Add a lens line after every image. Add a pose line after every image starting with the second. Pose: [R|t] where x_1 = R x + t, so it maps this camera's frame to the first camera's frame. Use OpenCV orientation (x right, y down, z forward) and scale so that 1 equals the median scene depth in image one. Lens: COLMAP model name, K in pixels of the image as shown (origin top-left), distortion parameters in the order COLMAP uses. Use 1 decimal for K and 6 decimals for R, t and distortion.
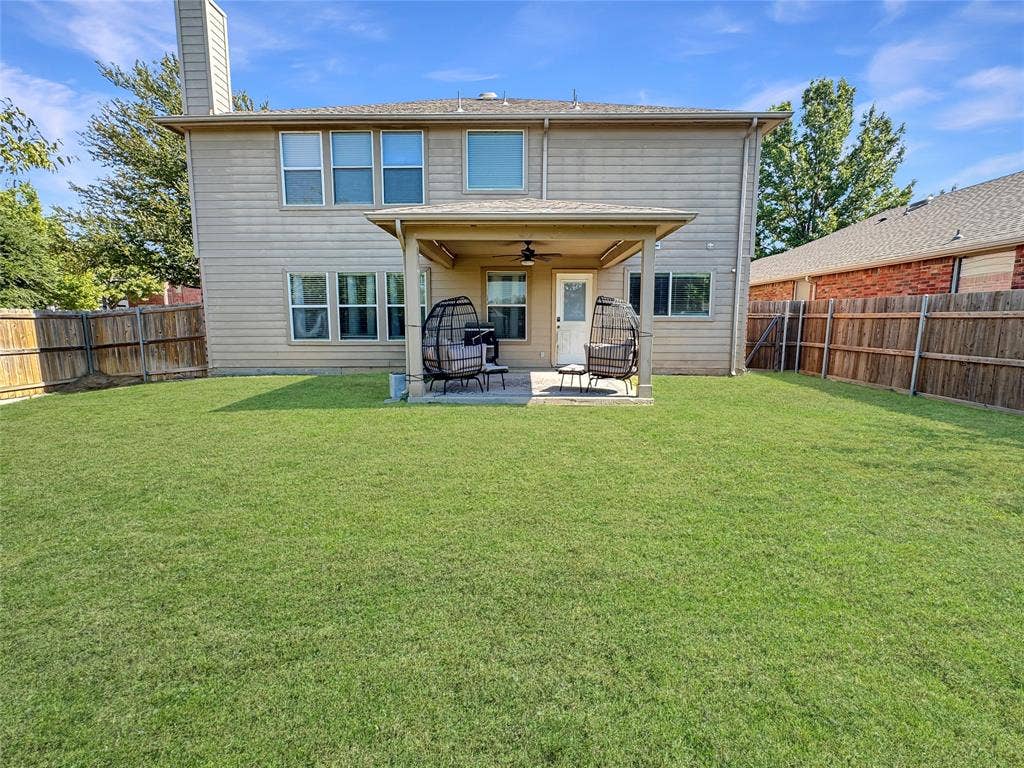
lens RADIAL K [[485.9, 0, 514.5], [0, 485.9, 386.2], [0, 0, 1]] dist [-0.000317, 0.000604]
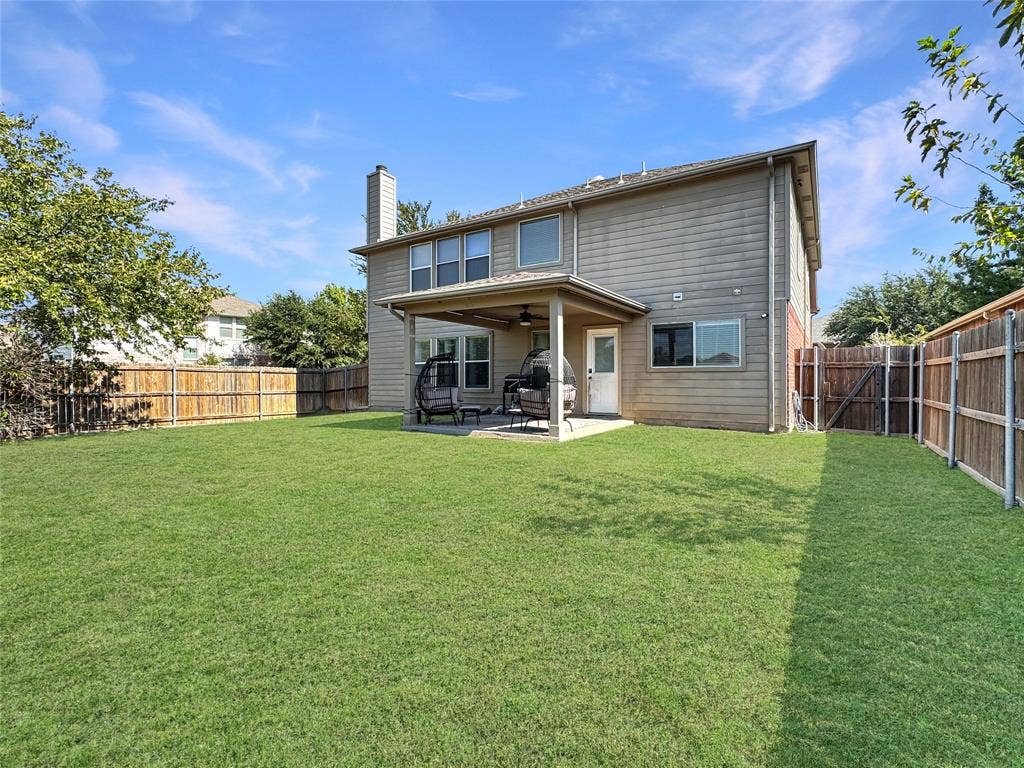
lens RADIAL K [[485.9, 0, 500.6], [0, 485.9, 376.3], [0, 0, 1]] dist [-0.000317, 0.000604]
pose [[0.833196, -0.003415, -0.552968, 0.536464], [-0.074462, 0.990181, -0.118312, 0.018260], [0.547942, 0.139752, 0.824760, -0.003118]]
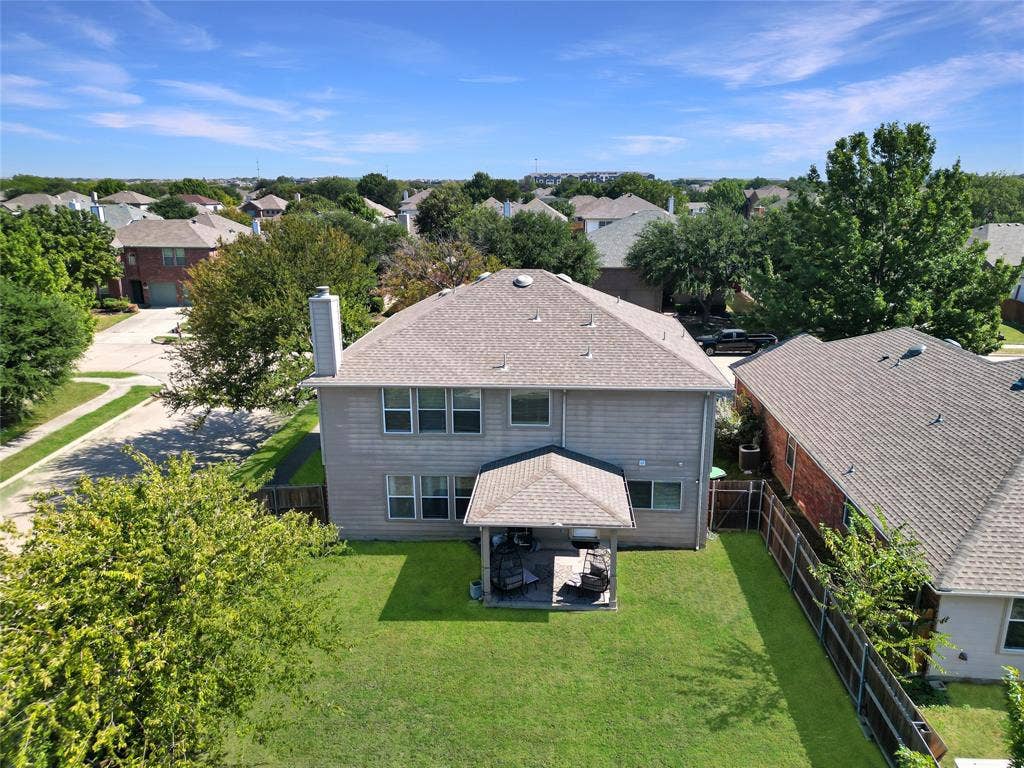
lens RADIAL K [[740.3, 0, 513.6], [0, 740.3, 384.6], [0, 0, 1]] dist [0.034770, -0.022621]
pose [[0.998445, 0.005744, -0.055444, 0.032071], [0.000672, 0.993365, 0.115000, -0.763665], [0.055737, -0.114858, 0.991817, -1.149974]]
